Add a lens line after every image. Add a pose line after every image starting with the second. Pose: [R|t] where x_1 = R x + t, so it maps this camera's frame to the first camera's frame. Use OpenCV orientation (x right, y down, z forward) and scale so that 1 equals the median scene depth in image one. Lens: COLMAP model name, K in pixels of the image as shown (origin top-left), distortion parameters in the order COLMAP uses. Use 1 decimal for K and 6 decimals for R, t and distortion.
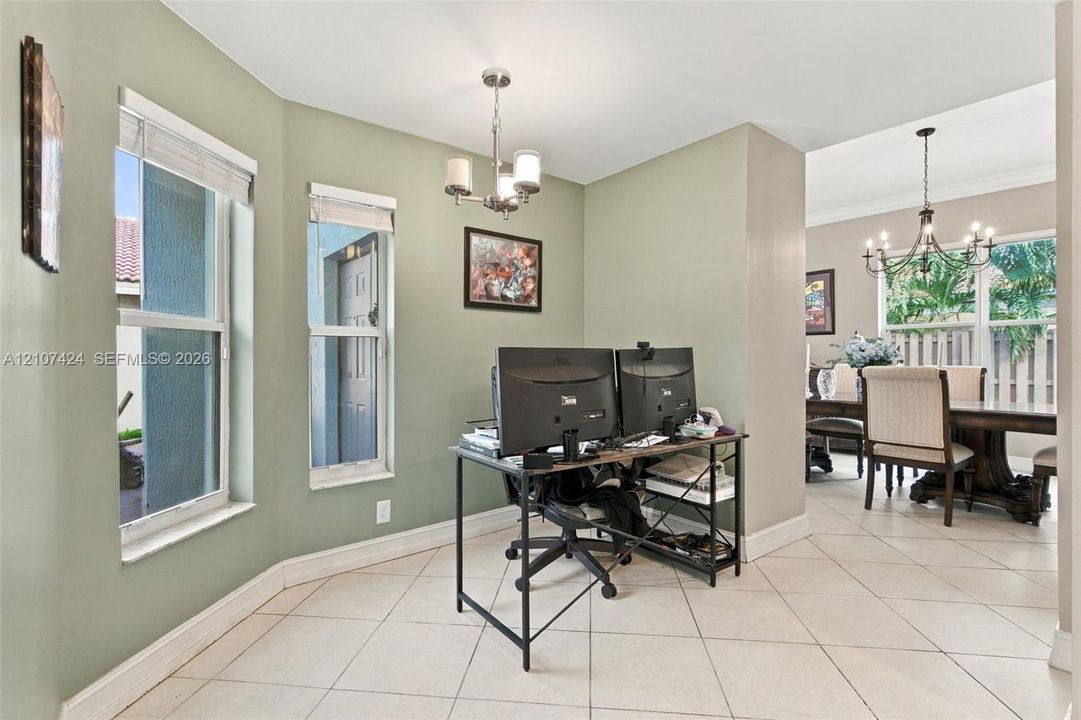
lens RADIAL K [[501.6, 0, 540.5], [0, 501.6, 360.0], [0, 0, 1]] dist [0.000462, -0.000073]
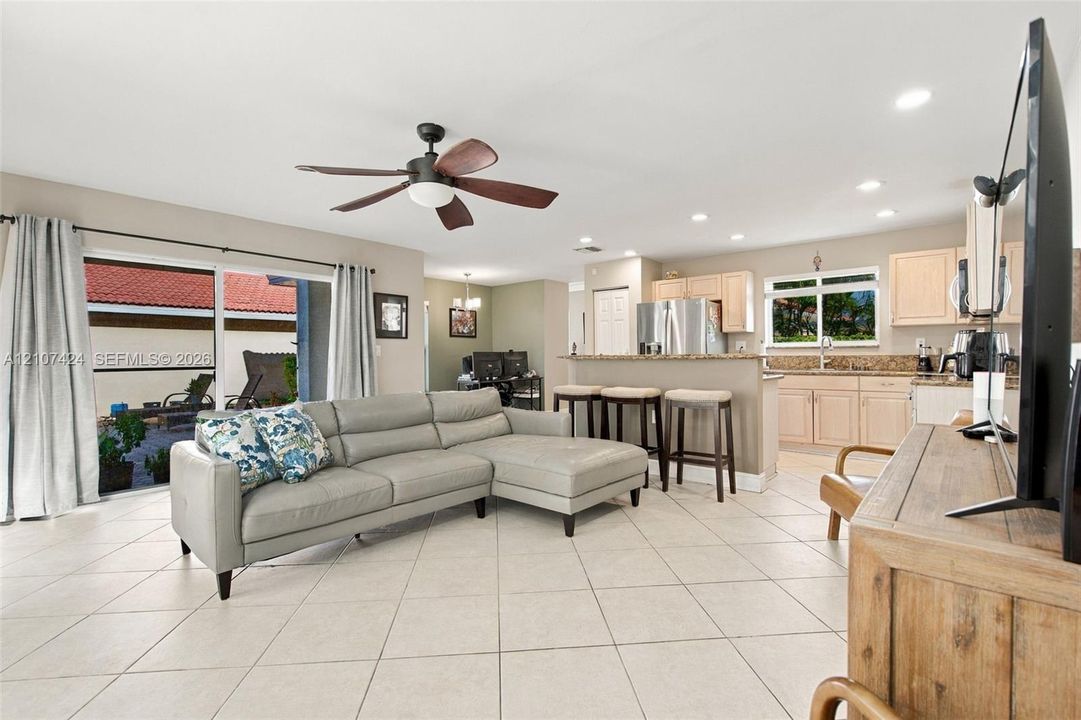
lens RADIAL K [[501.6, 0, 540.5], [0, 501.6, 360.0], [0, 0, 1]] dist [0.000462, -0.000073]
pose [[0.982621, -0.008485, 0.185429, -0.205158], [0.007121, 0.999942, 0.008020, 0.007216], [-0.185486, -0.006560, 0.982625, -2.180842]]
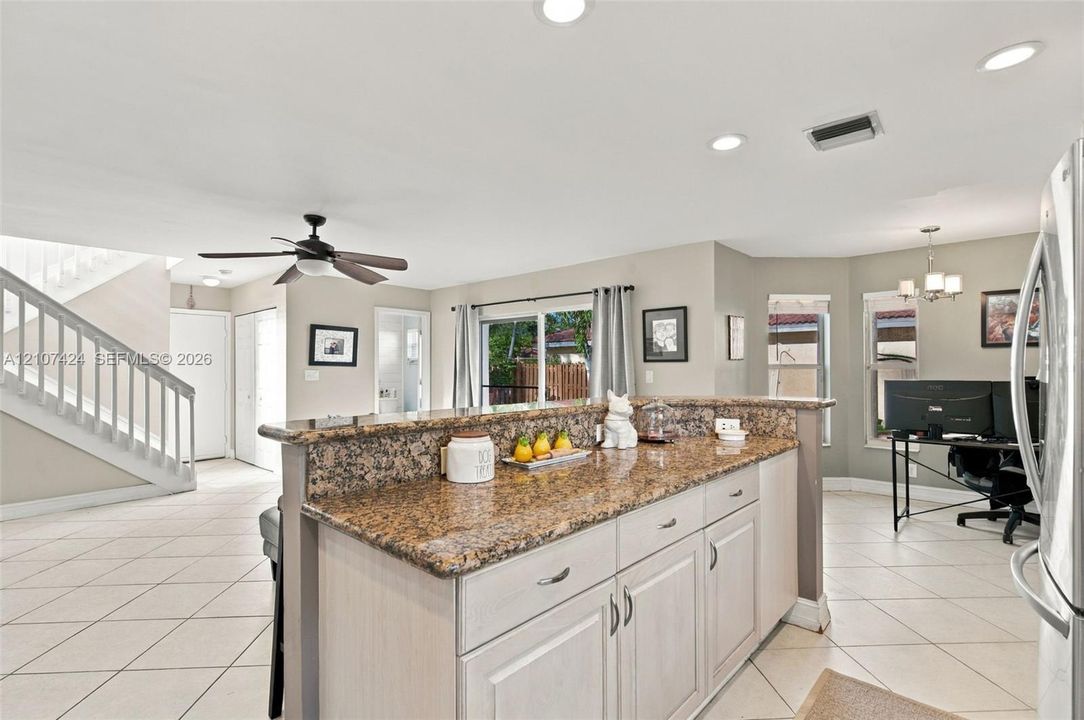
lens RADIAL K [[487.2, 0, 542.0], [0, 487.2, 360.0], [0, 0, 1]] dist [0.028901, -0.000034]
pose [[0.155832, -0.011471, -0.987717, 1.261759], [0.001387, 0.999934, -0.011394, -0.063496], [0.987783, 0.000405, 0.155838, -0.567187]]
